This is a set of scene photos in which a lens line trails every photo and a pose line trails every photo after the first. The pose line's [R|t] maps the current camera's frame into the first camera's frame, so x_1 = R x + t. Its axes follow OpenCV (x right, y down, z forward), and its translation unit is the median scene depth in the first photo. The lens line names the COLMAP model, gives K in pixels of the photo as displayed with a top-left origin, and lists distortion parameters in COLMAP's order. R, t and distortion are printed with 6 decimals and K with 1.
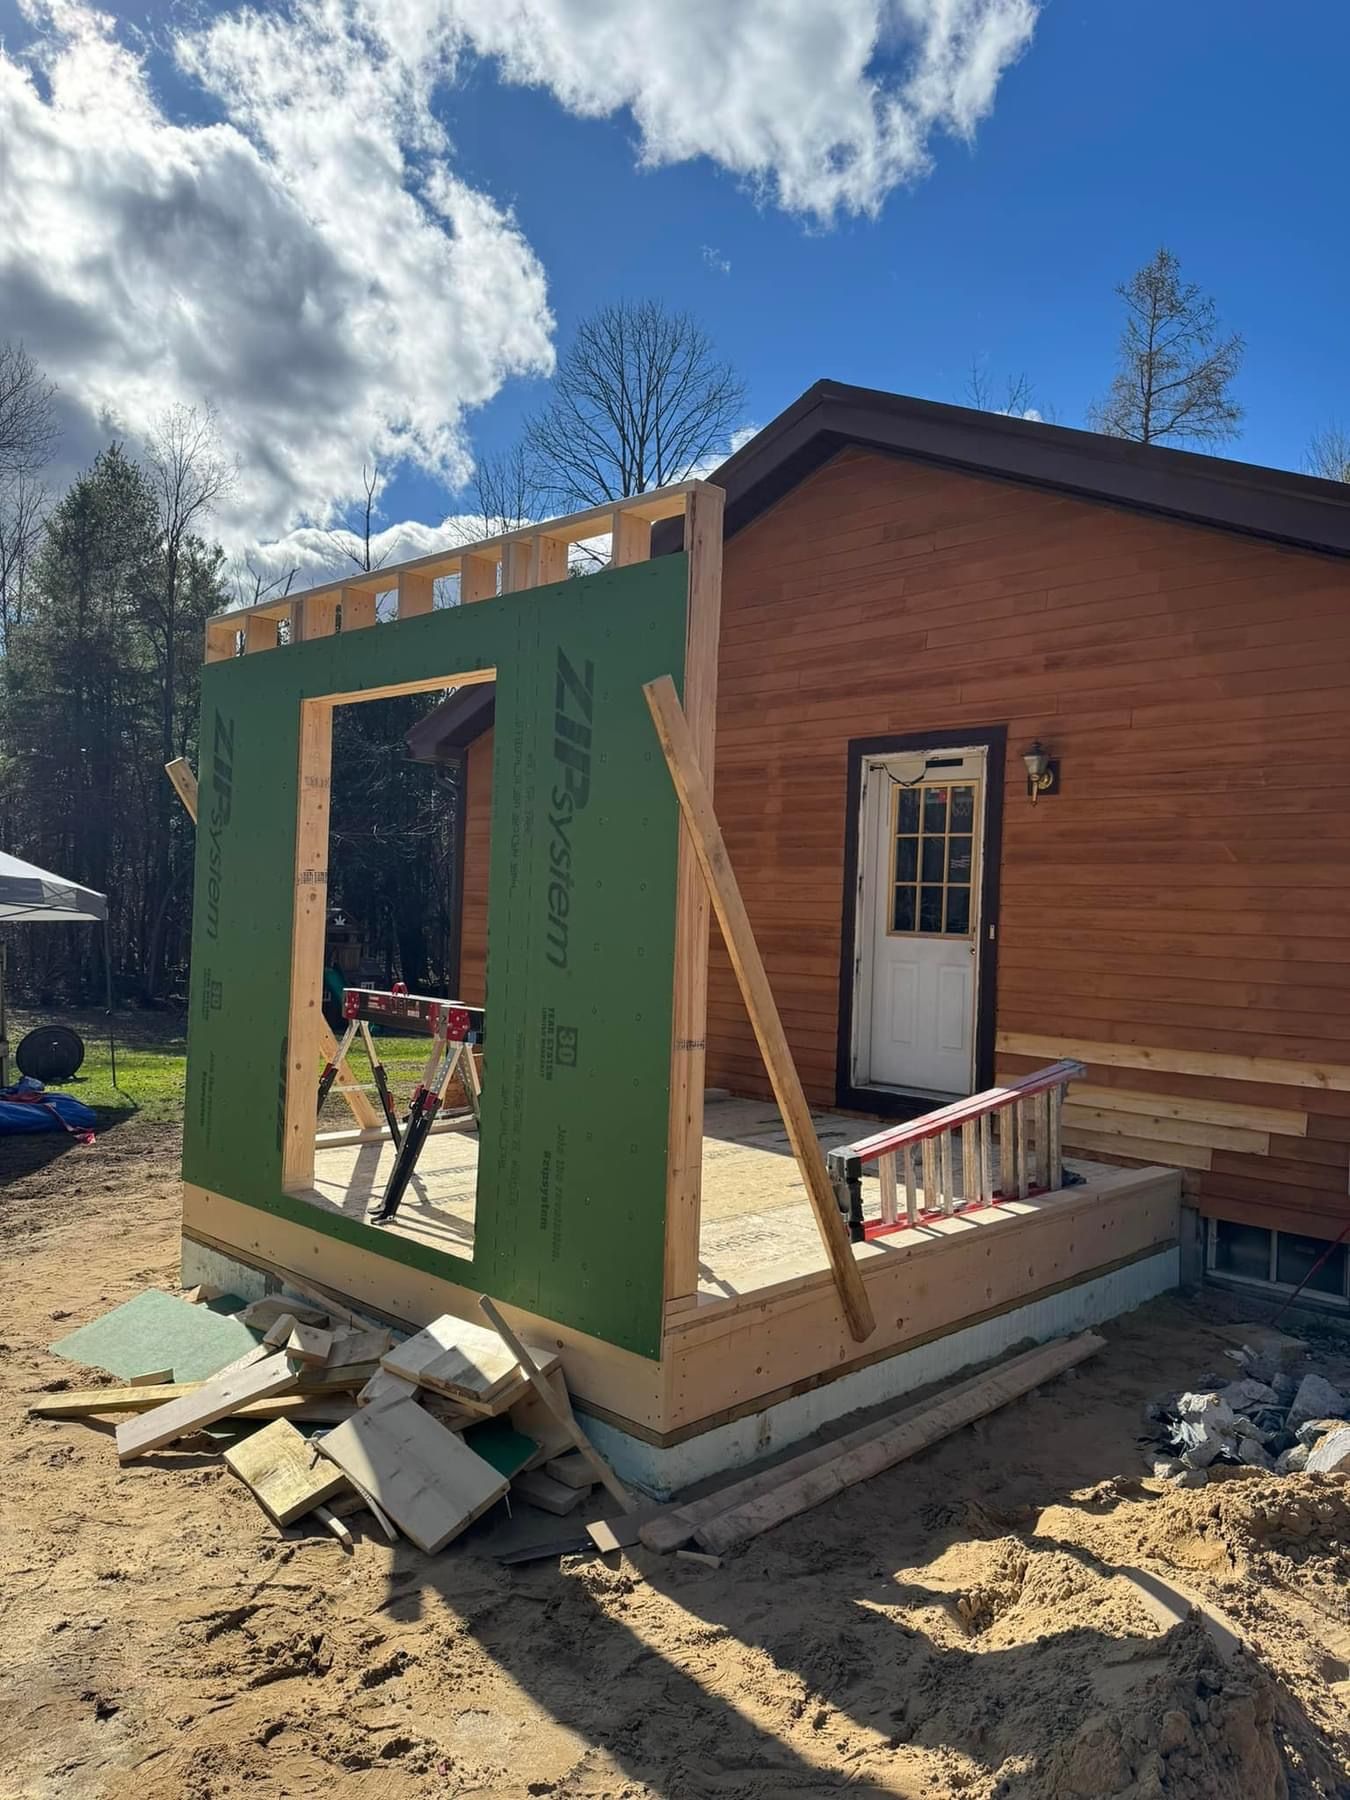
lens RADIAL K [[1279.0, 0, 669.2], [0, 1279.0, 889.7], [0, 0, 1]] dist [0.014535, -0.013277]
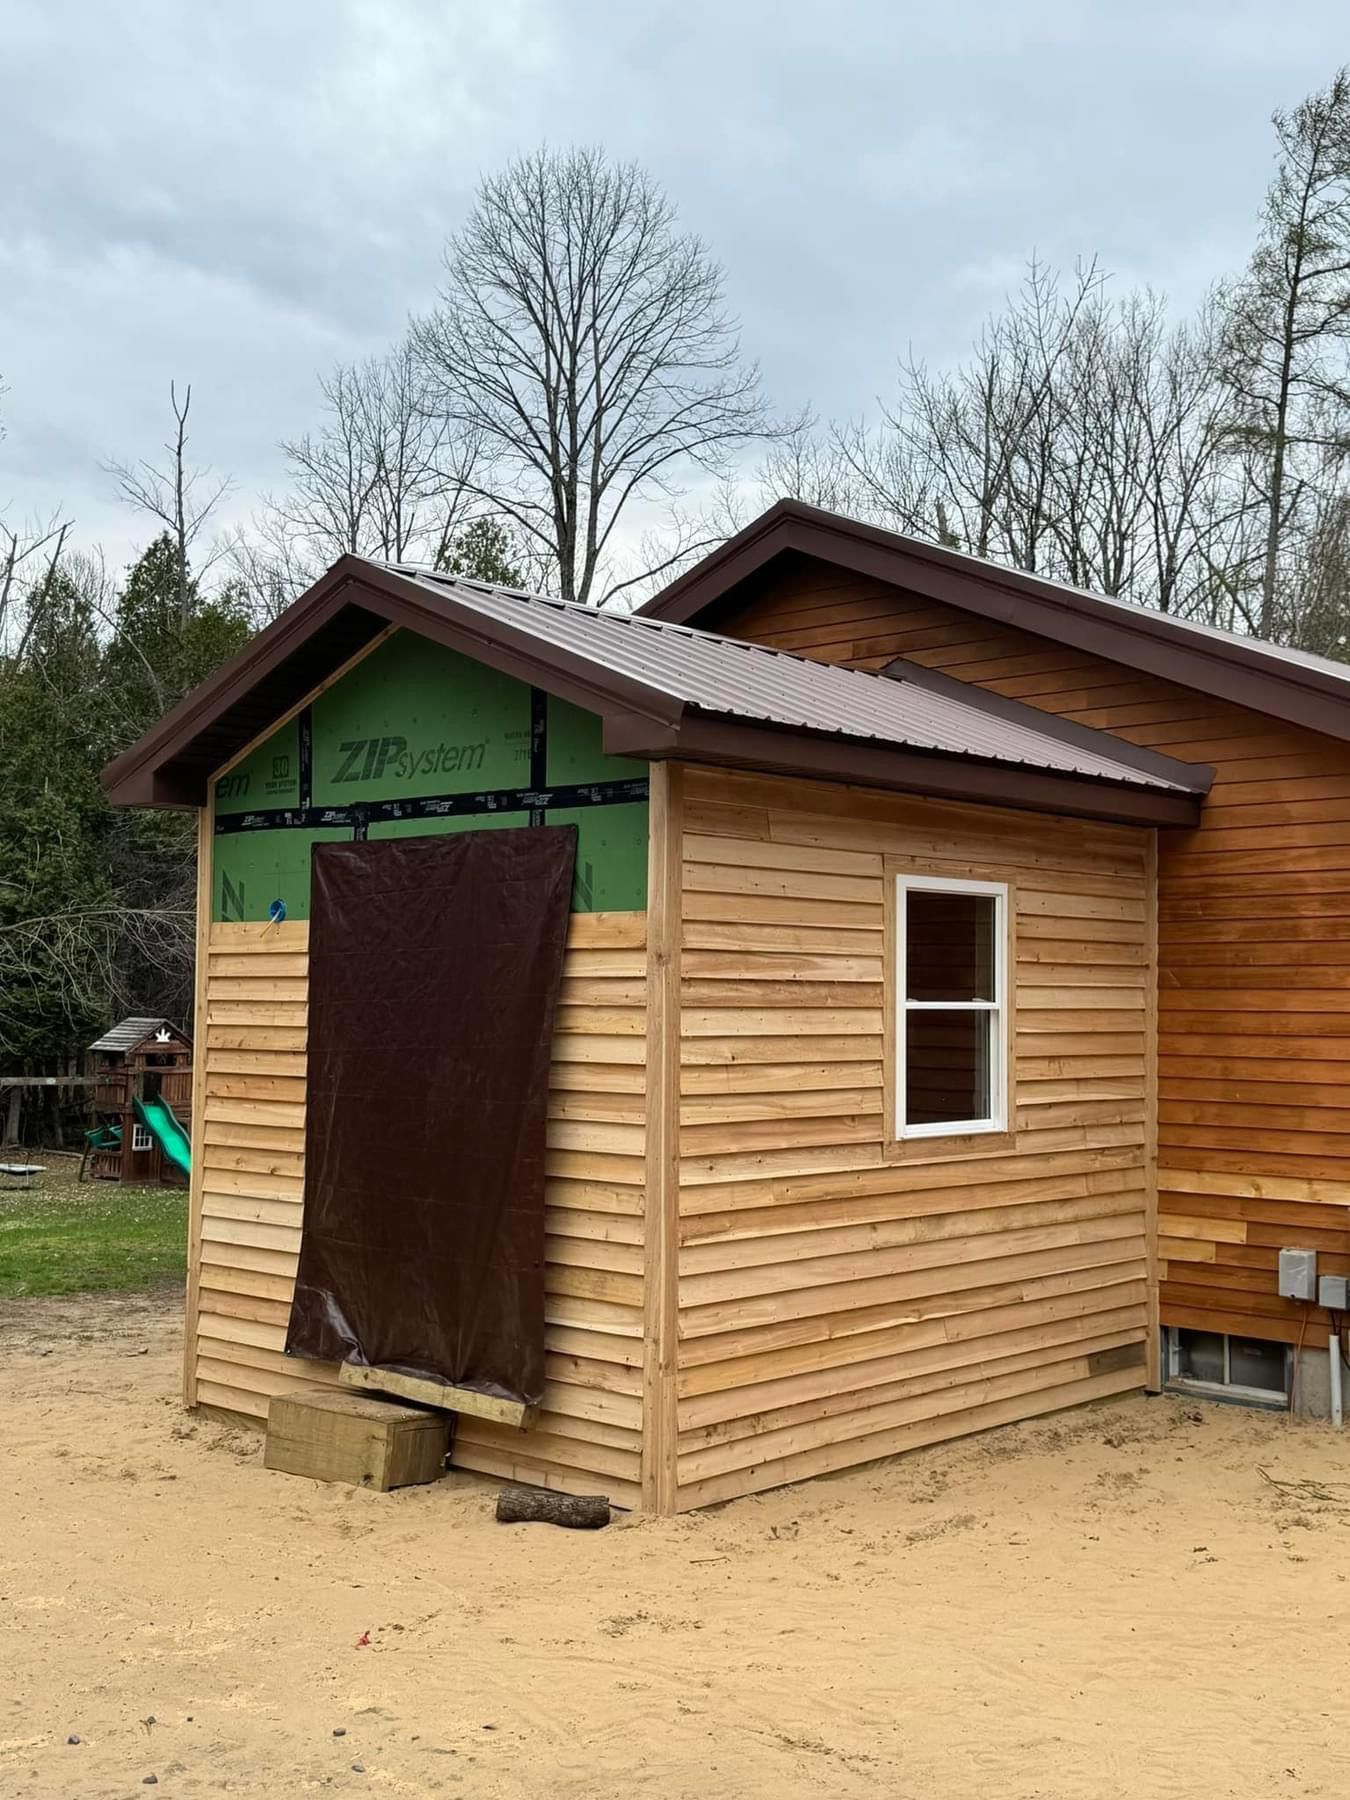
lens RADIAL K [[1994.6, 0, 677.7], [0, 1994.6, 898.1], [0, 0, 1]] dist [-0.063579, 0.000000]
pose [[0.999377, -0.010800, 0.033600, -0.022895], [0.012074, 0.999206, -0.037955, -0.029413], [-0.033163, 0.038337, 0.998714, -0.493657]]
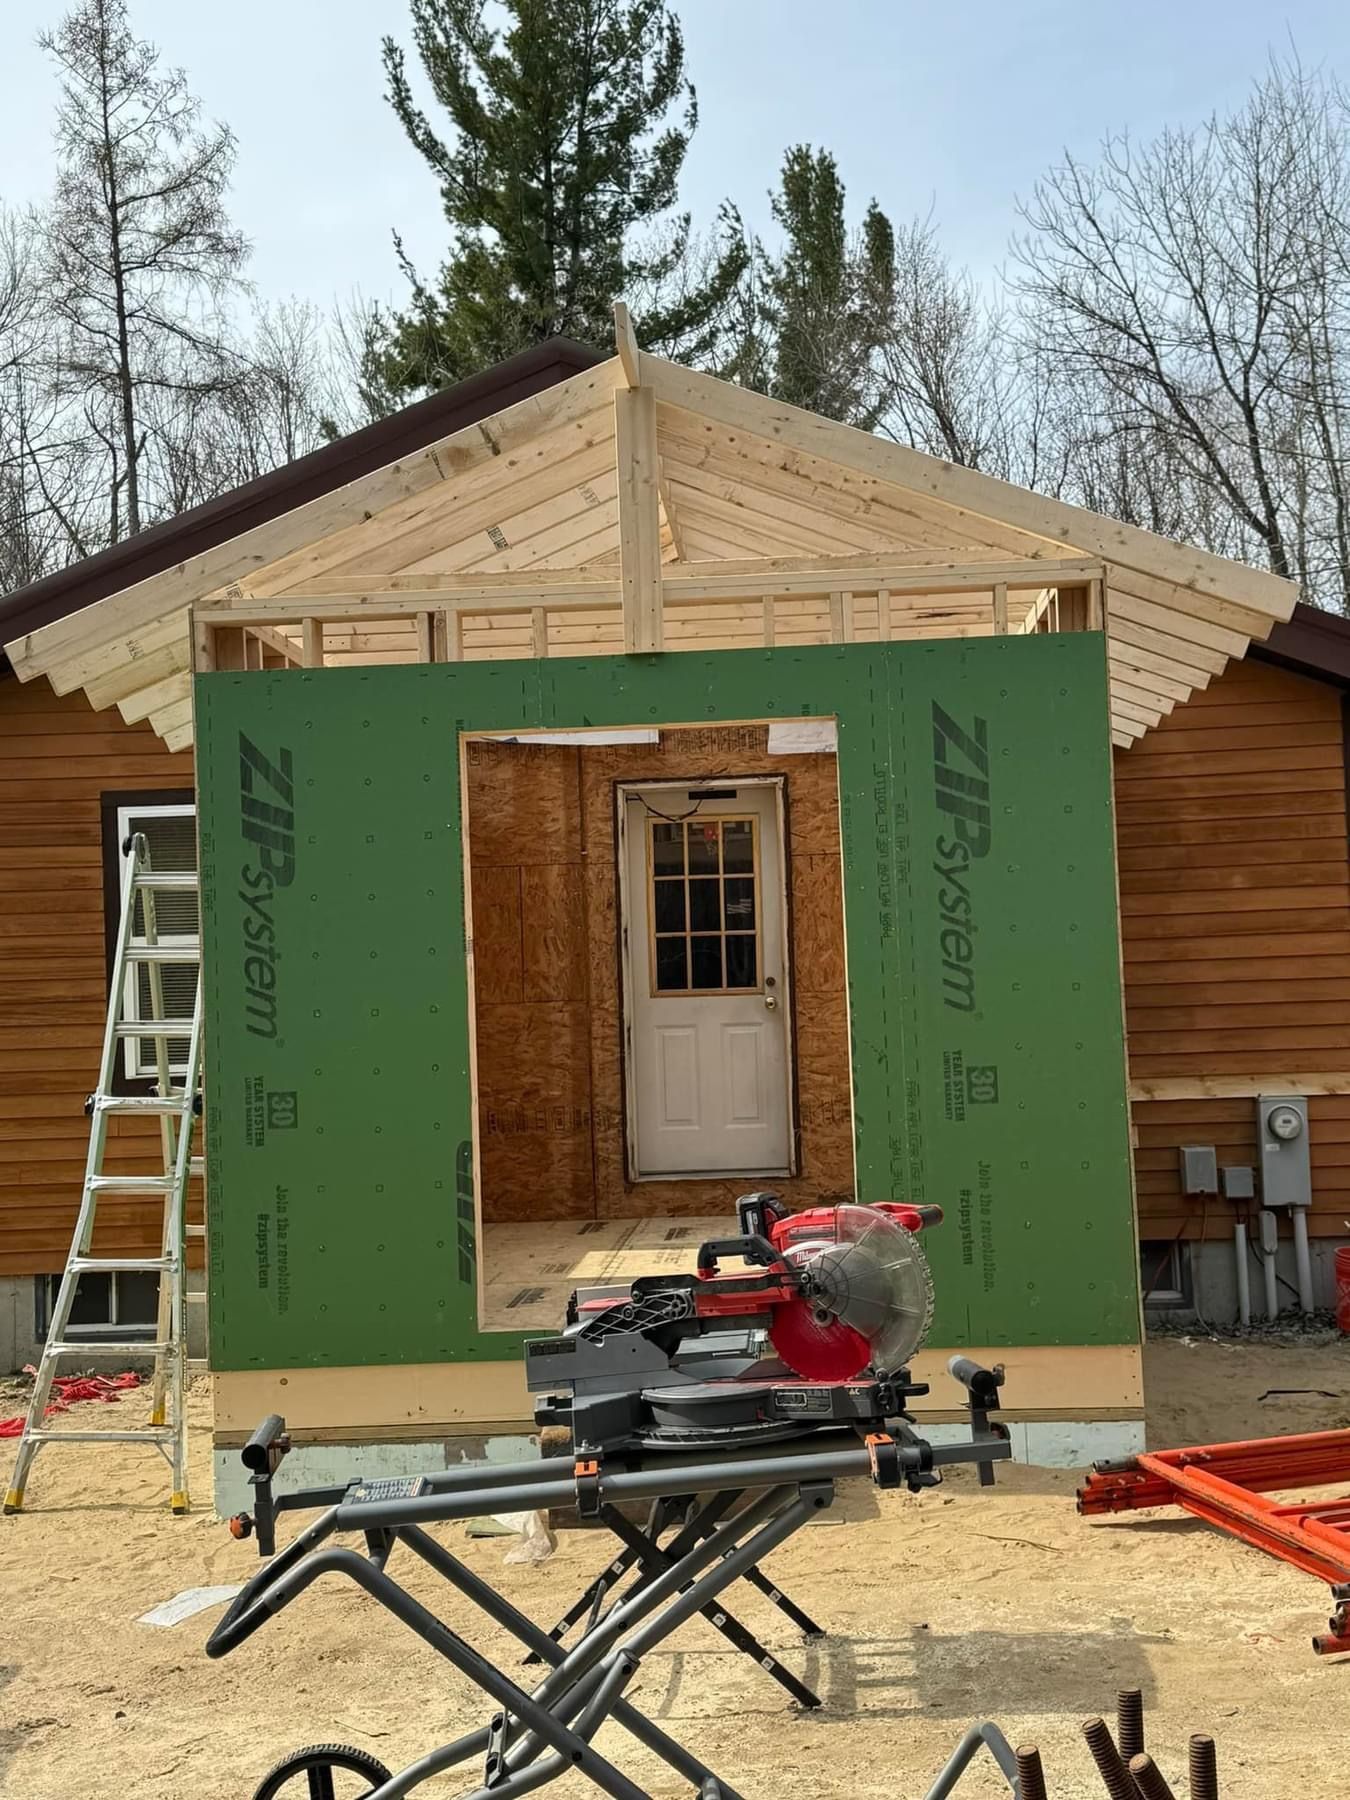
lens RADIAL K [[2094.6, 0, 668.4], [0, 2094.6, 907.0], [0, 0, 1]] dist [0.077348, 0.000000]
pose [[0.770641, -0.037162, 0.636185, -0.720248], [0.054409, 0.998490, -0.007583, -0.012417], [-0.634943, 0.040458, 0.771499, -0.086933]]
